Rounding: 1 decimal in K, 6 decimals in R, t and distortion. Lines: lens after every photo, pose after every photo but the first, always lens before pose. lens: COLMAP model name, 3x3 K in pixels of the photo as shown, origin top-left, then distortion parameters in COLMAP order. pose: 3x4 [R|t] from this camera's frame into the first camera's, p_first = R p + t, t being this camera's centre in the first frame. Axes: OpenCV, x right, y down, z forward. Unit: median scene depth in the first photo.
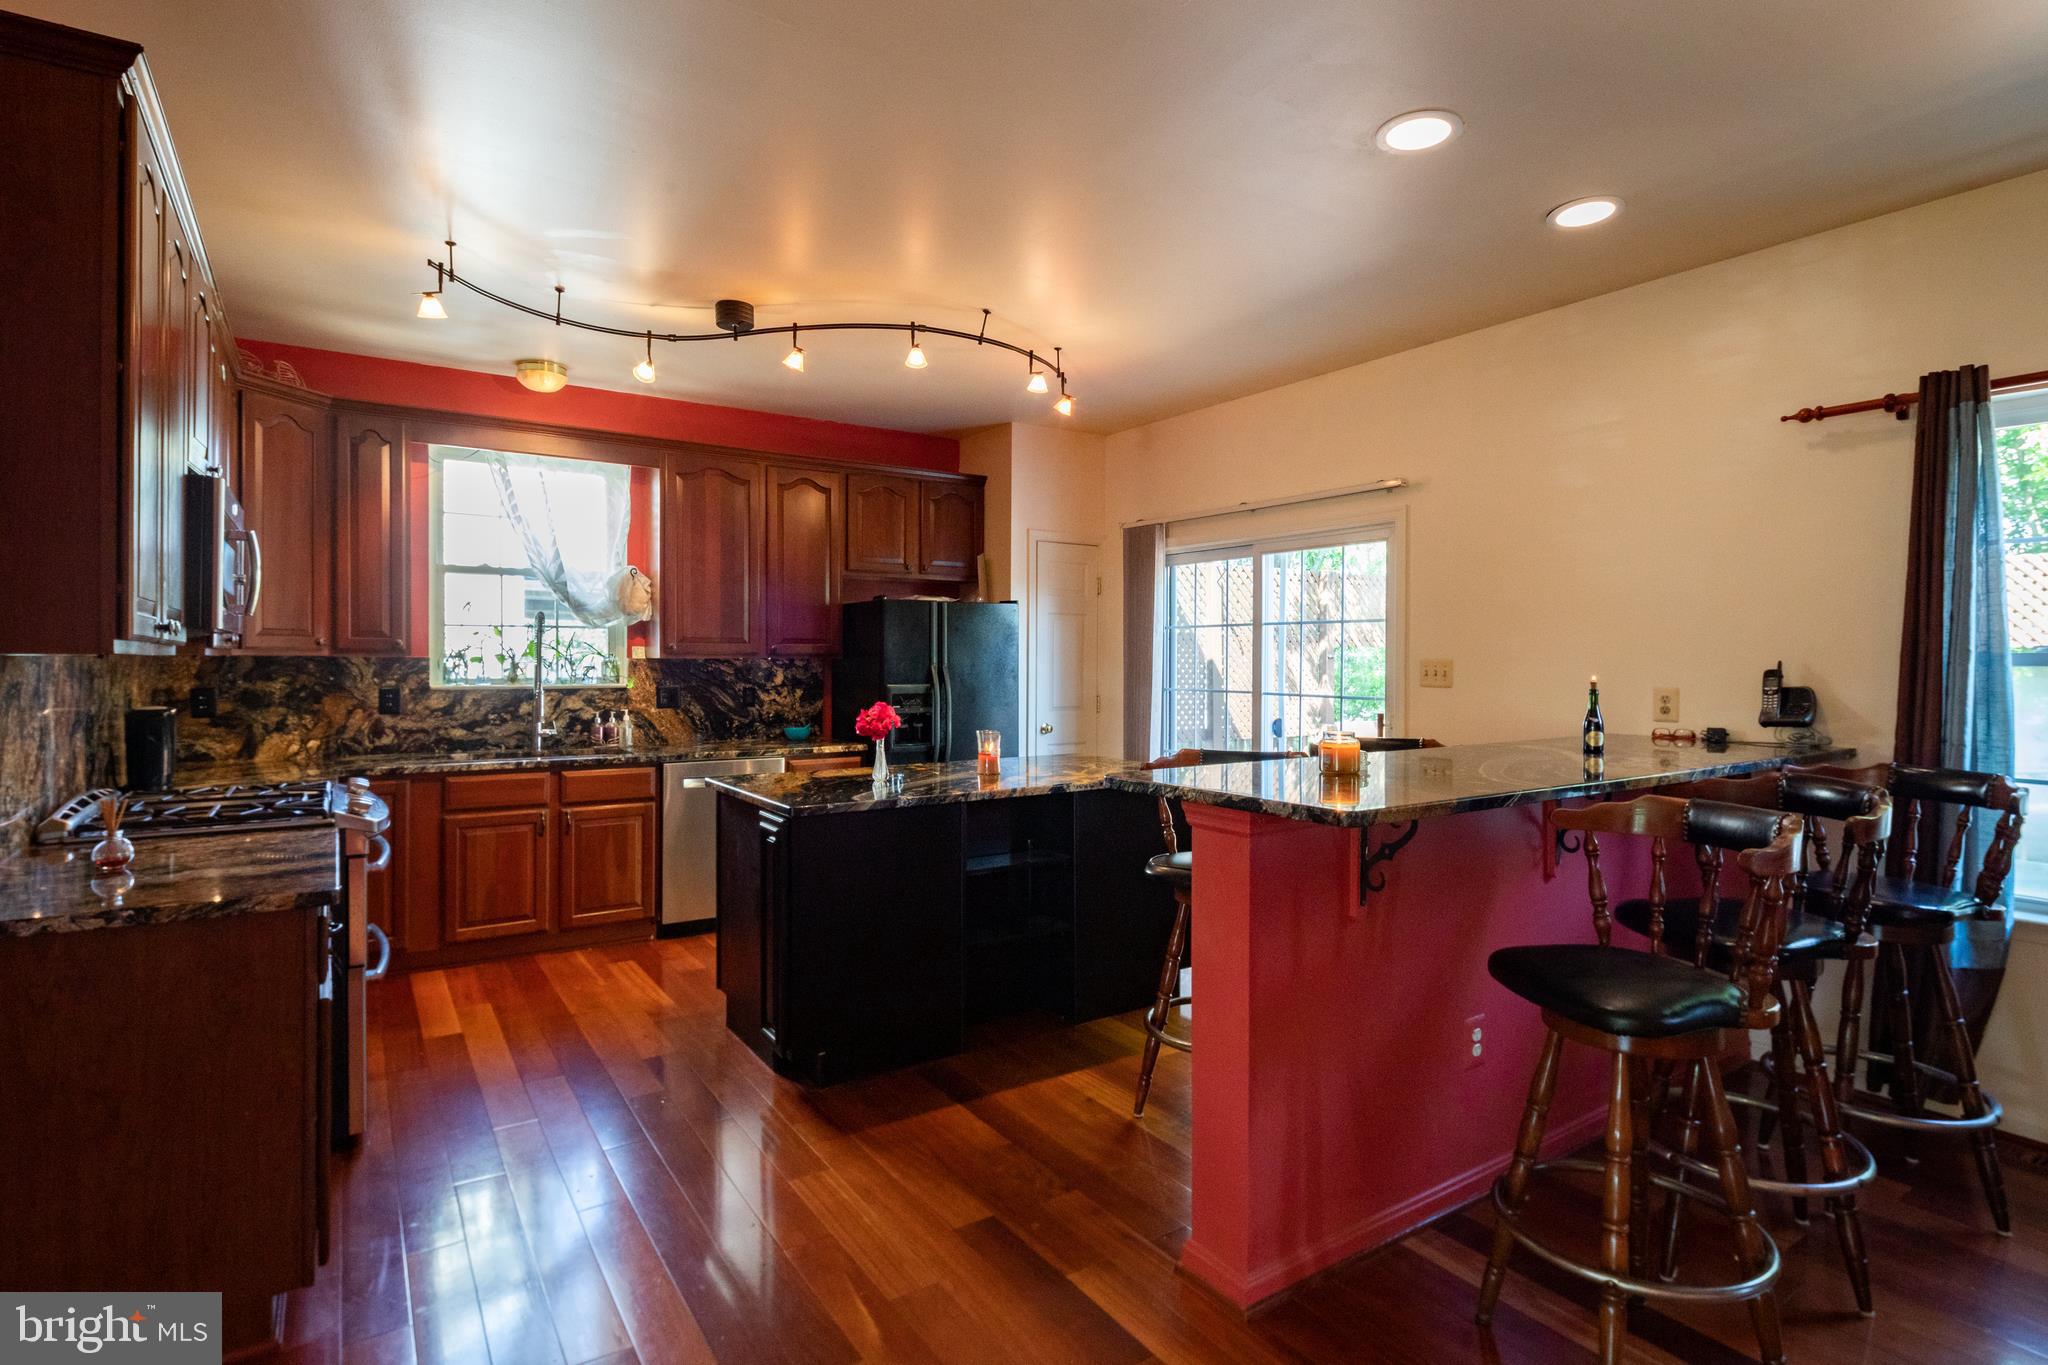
lens RADIAL K [[1031.3, 0, 1050.5], [0, 1031.3, 658.5], [0, 0, 1]] dist [0.002200, -0.000701]
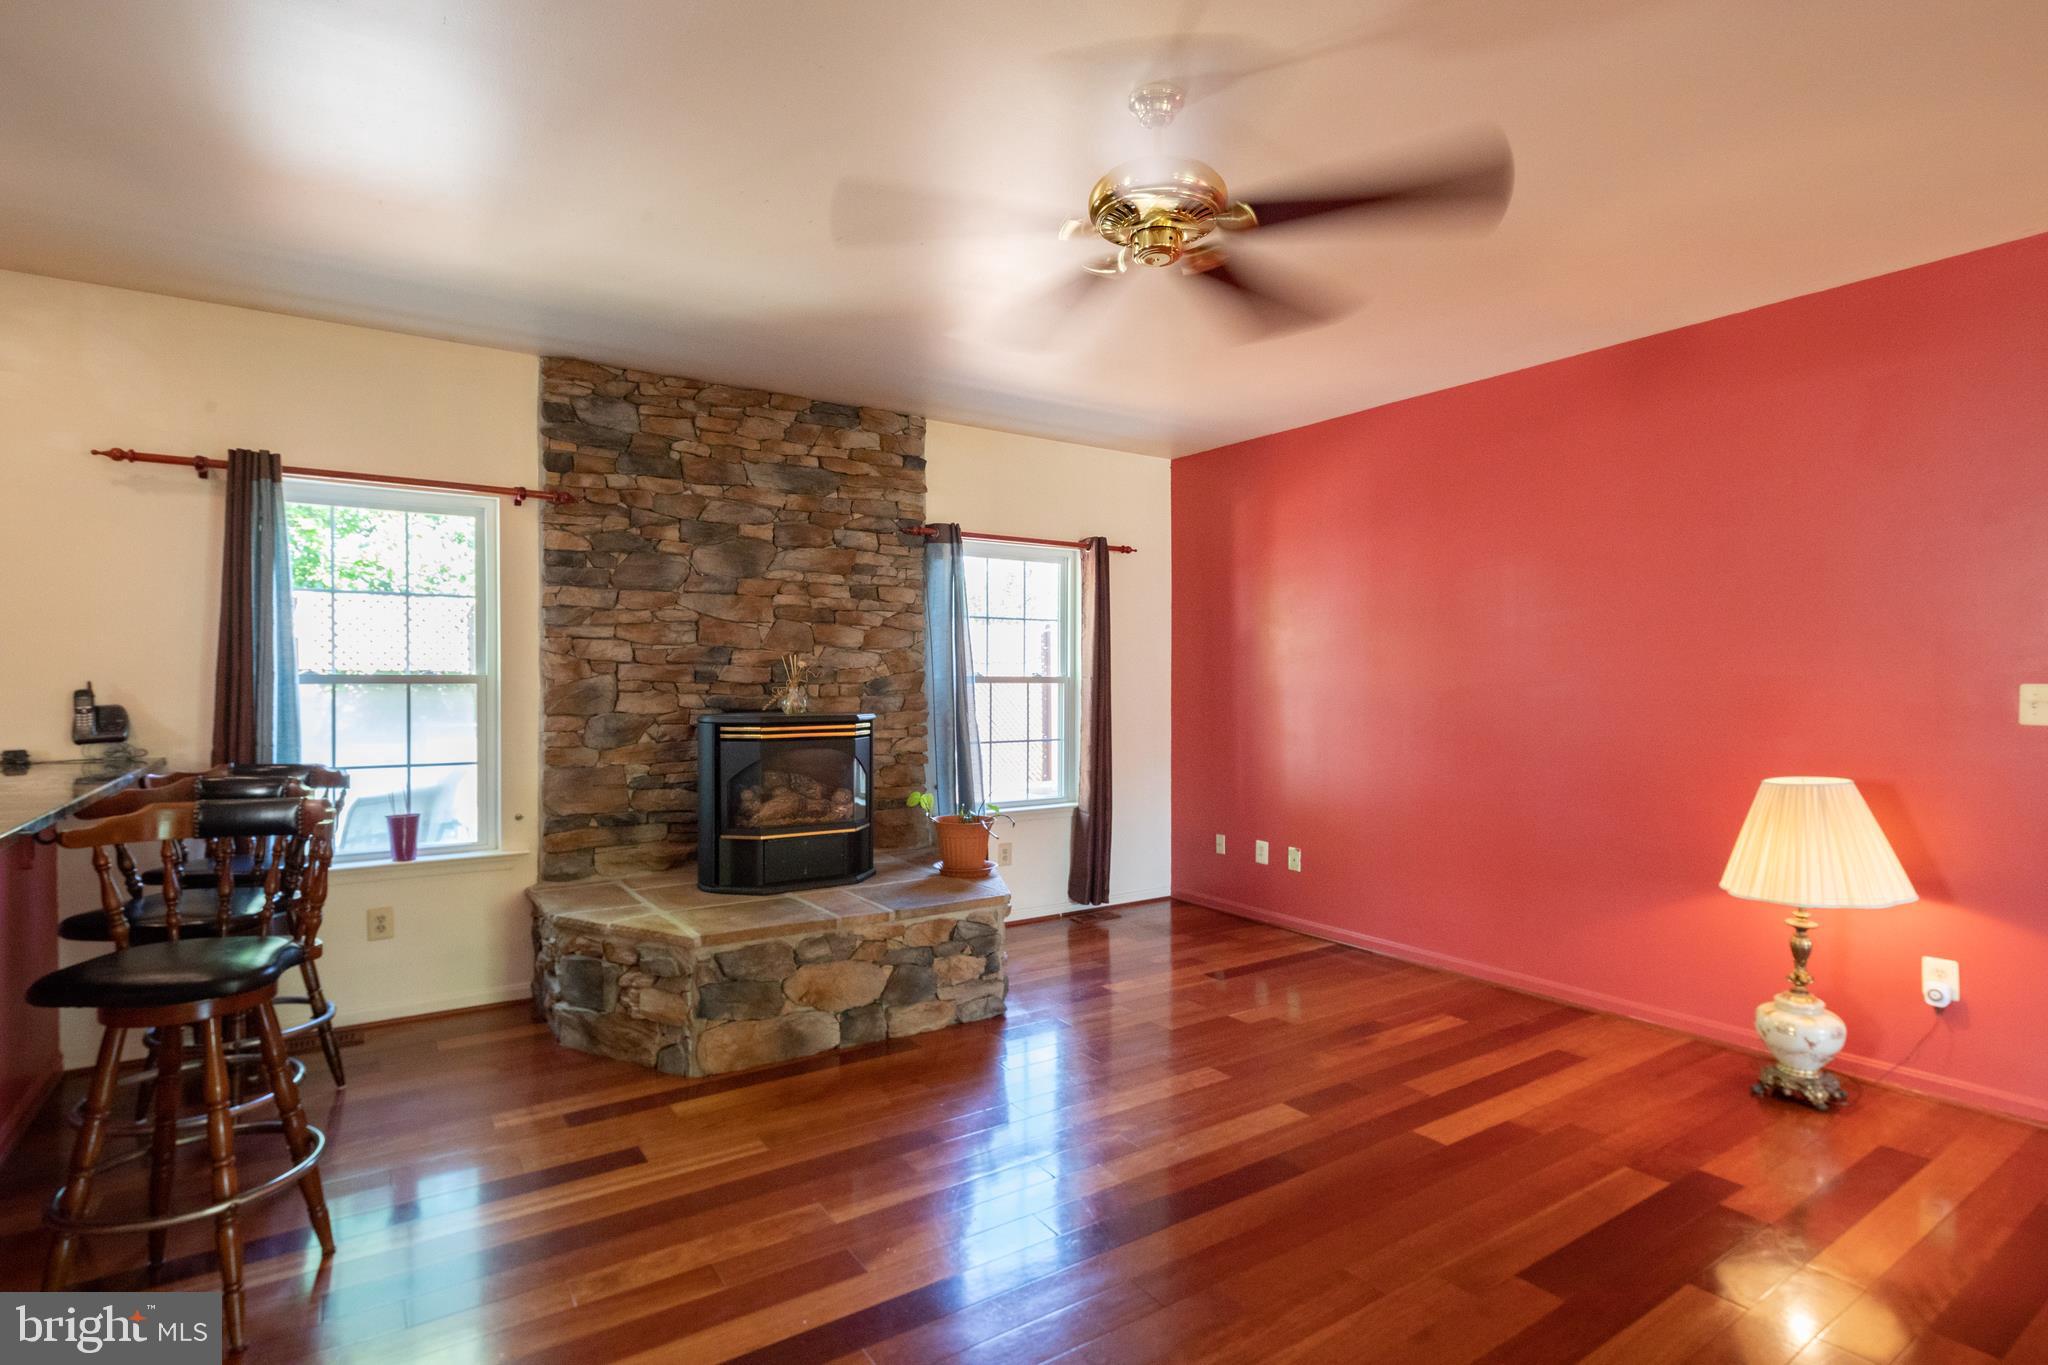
lens RADIAL K [[1026.4, 0, 1029.5], [0, 1026.4, 689.6], [0, 0, 1]] dist [0.004000, -0.004407]
pose [[-0.004037, -0.015568, 0.999871, -0.246221], [0.000540, 0.999879, 0.015570, -0.003437], [-0.999992, 0.000603, -0.004029, 0.033749]]
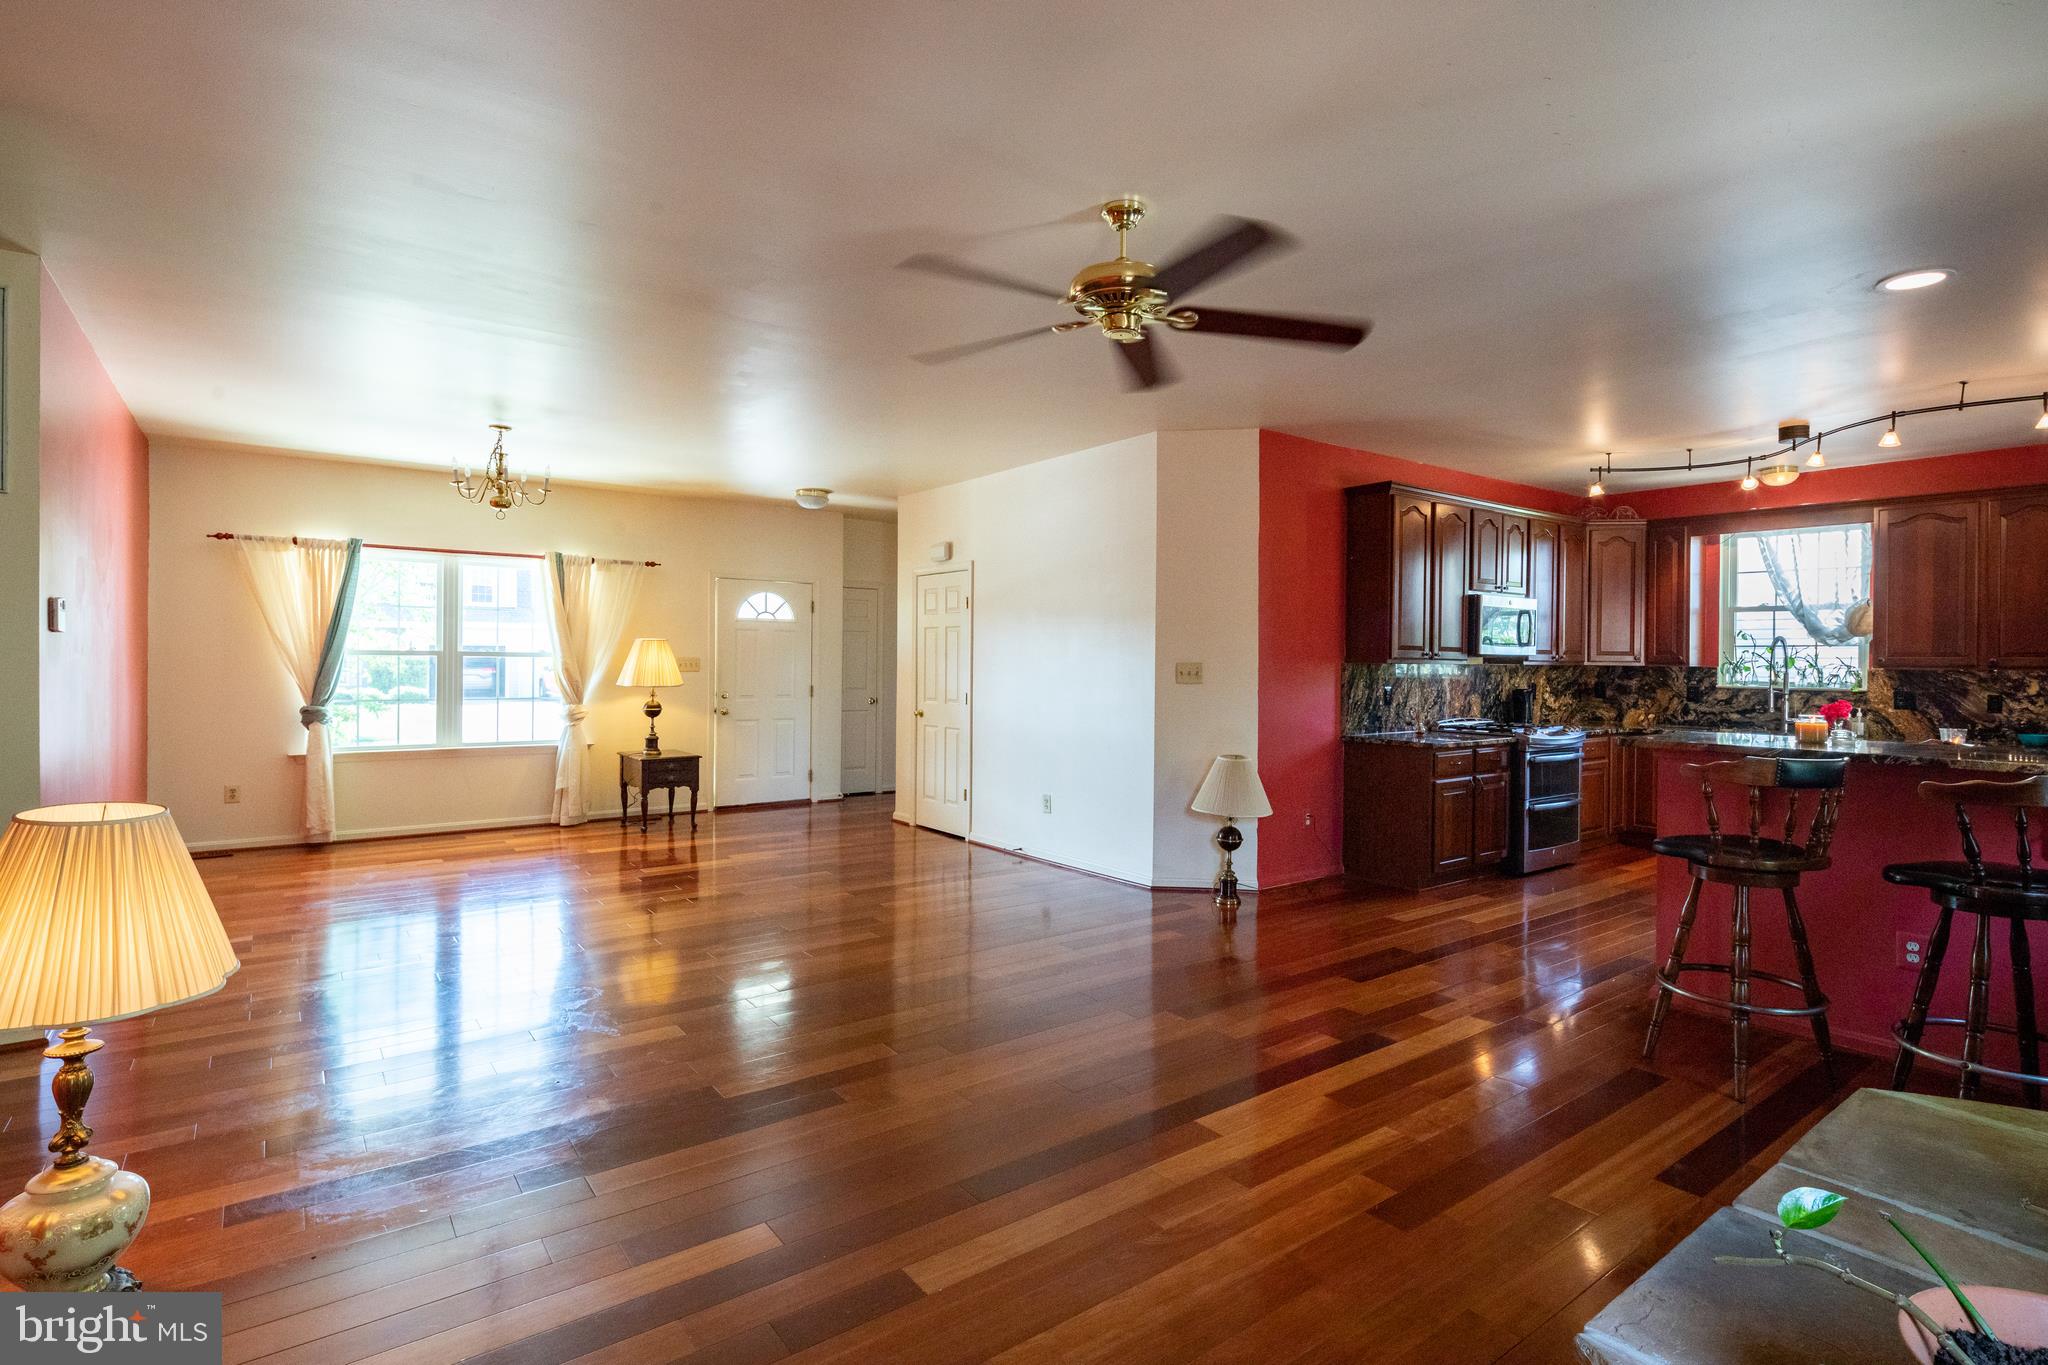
lens RADIAL K [[1005.6, 0, 1029.0], [0, 1005.6, 666.5], [0, 0, 1]] dist [0.002377, -0.004154]
pose [[0.040646, 0.003864, -0.999166, 0.929163], [-0.009358, 0.999950, 0.003486, 0.002220], [0.999130, 0.009208, 0.040680, -0.120988]]
